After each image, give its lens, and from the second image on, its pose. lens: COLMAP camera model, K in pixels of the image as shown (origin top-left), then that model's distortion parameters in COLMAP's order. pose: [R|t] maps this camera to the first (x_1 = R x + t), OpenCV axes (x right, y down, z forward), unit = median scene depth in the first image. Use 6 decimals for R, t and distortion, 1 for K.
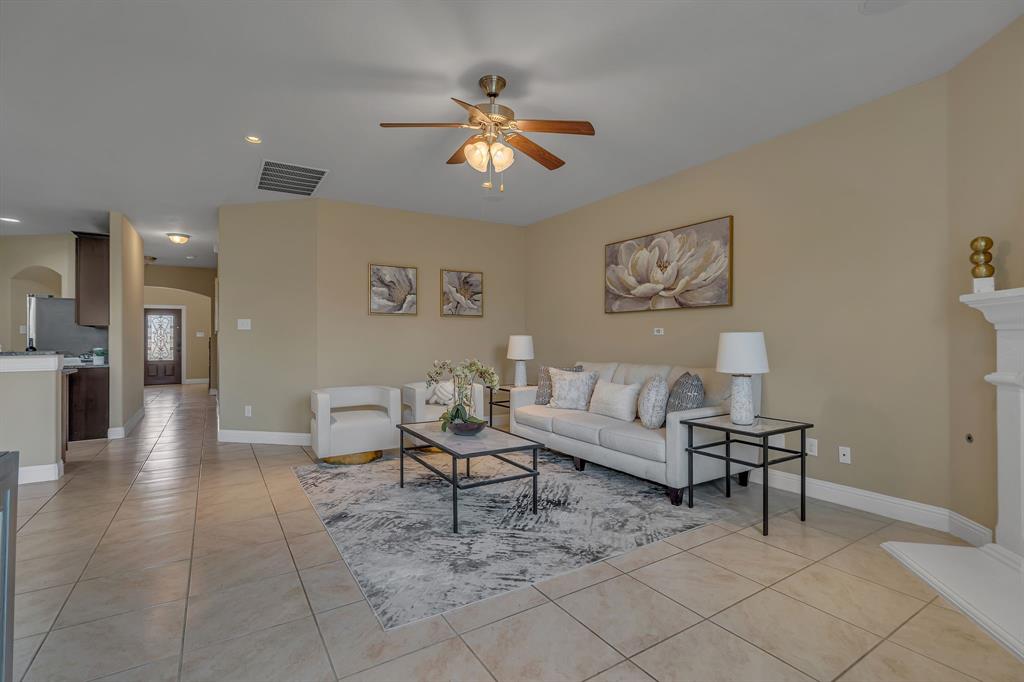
lens RADIAL K [[477.2, 0, 517.5], [0, 477.2, 339.3], [0, 0, 1]] dist [-0.004042, 0.001532]
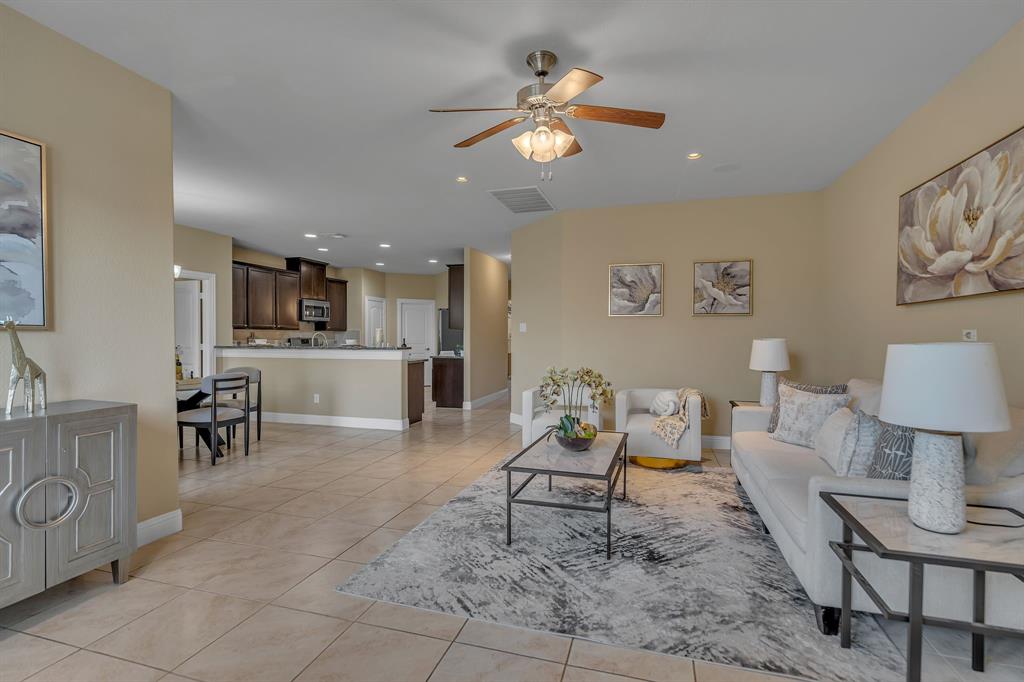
lens RADIAL K [[477.2, 0, 514.1], [0, 477.2, 347.5], [0, 0, 1]] dist [-0.004042, 0.001532]
pose [[0.652050, 0.022870, -0.757831, 0.431183], [-0.005397, 0.999660, 0.025525, -0.016133], [0.758157, -0.012554, 0.651951, 0.267990]]
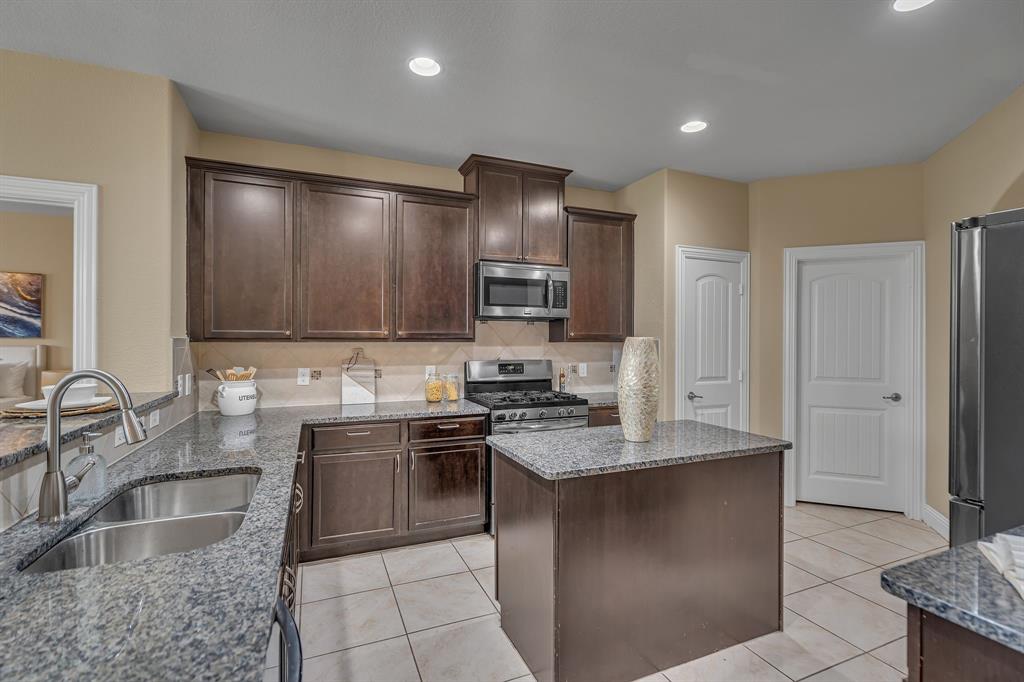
lens RADIAL K [[477.2, 0, 521.1], [0, 477.2, 340.9], [0, 0, 1]] dist [-0.004042, 0.001532]
pose [[-0.158573, 0.005239, -0.987333, -1.075042], [-0.003311, 0.999977, 0.005838, -0.041593], [0.987342, 0.004194, -0.158552, 1.189002]]
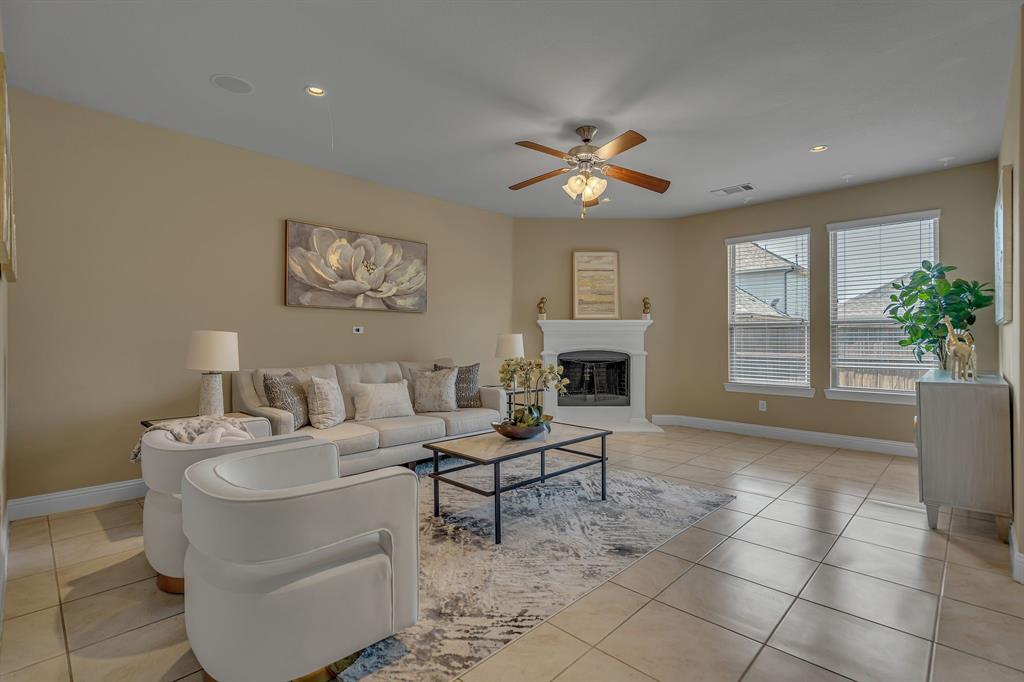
lens RADIAL K [[477.2, 0, 514.5], [0, 477.2, 333.1], [0, 0, 1]] dist [-0.004042, 0.001532]
pose [[-0.231634, 0.014367, 0.972697, -0.877305], [0.002027, 0.999896, -0.014286, 0.005770], [-0.972801, -0.001338, -0.231639, 1.058651]]
